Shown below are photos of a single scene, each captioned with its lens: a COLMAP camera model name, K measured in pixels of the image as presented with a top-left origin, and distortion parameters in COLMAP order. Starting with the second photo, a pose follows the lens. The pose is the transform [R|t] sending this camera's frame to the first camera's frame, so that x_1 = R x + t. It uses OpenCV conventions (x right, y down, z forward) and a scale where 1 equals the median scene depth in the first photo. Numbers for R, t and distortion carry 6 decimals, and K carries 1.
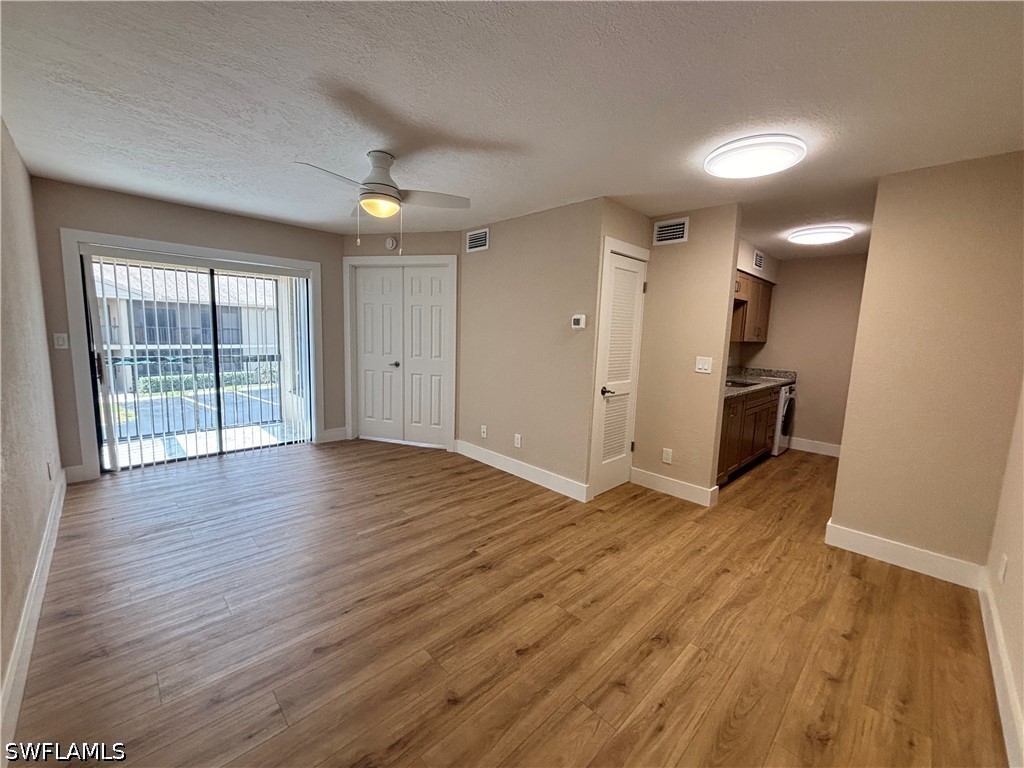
lens RADIAL K [[413.0, 0, 512.0], [0, 413.0, 381.2], [0, 0, 1]] dist [0.000587, 0.000412]
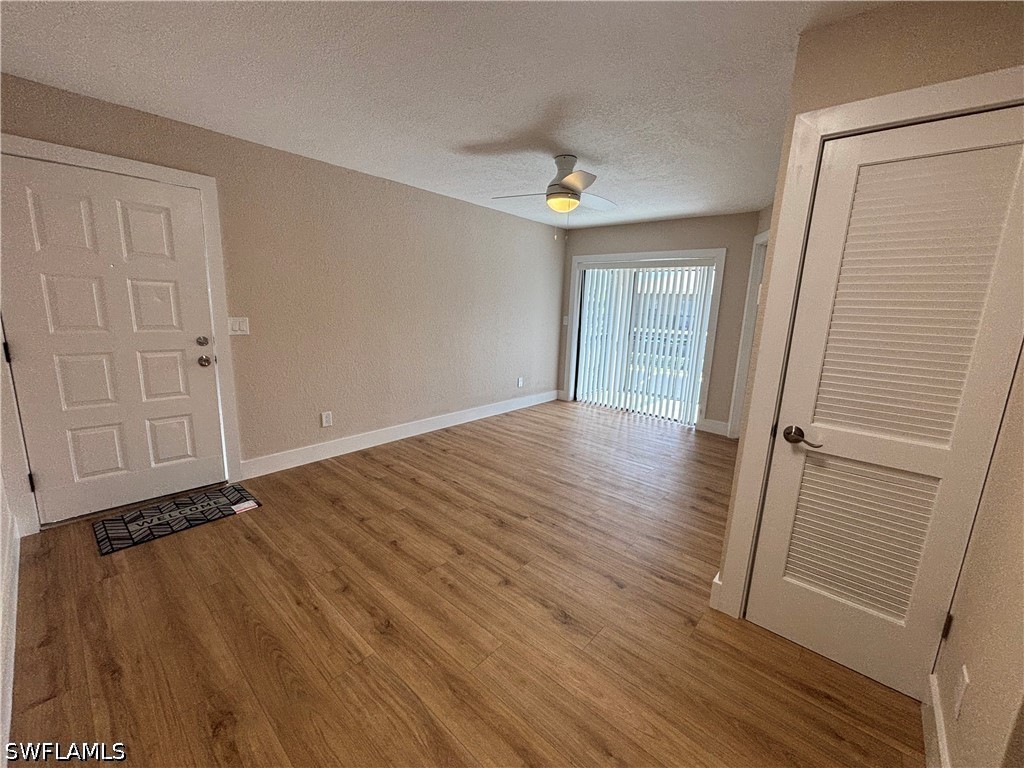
lens RADIAL K [[413.0, 0, 512.0], [0, 413.0, 381.2], [0, 0, 1]] dist [0.000587, 0.000412]
pose [[0.074570, 0.157495, -0.984700, 1.019407], [-0.156670, 0.977037, 0.144405, -0.086195], [0.984832, 0.143505, 0.097532, 0.926866]]
